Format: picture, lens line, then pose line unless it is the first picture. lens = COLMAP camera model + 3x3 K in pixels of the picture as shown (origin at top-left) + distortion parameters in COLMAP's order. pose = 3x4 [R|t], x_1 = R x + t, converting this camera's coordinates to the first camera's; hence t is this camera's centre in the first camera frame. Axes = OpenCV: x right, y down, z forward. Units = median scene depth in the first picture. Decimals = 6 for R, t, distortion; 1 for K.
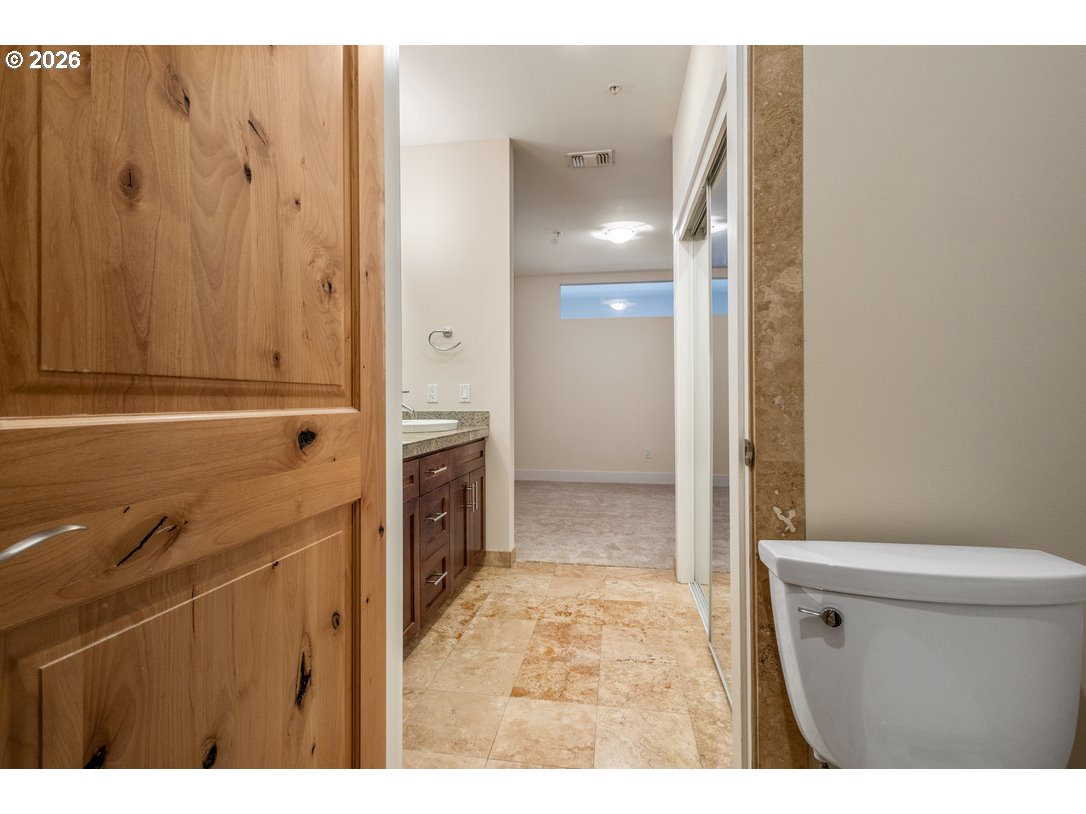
lens RADIAL K [[499.9, 0, 536.3], [0, 499.9, 406.4], [0, 0, 1]] dist [0.003703, 0.001309]
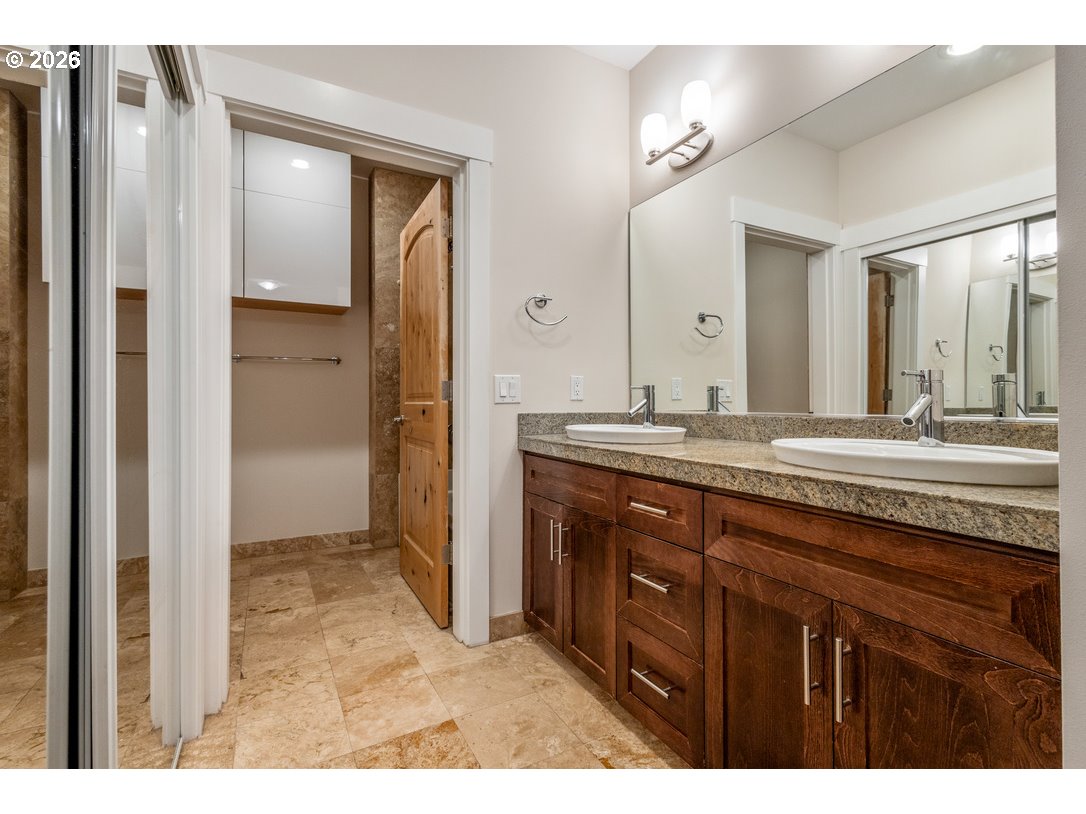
lens RADIAL K [[499.9, 0, 525.4], [0, 499.9, 396.4], [0, 0, 1]] dist [0.003703, 0.001309]
pose [[-0.806375, -0.006526, -0.591369, 0.385690], [-0.004856, 0.999978, -0.004413, -0.000642], [0.591385, -0.000687, -0.806389, 1.831235]]
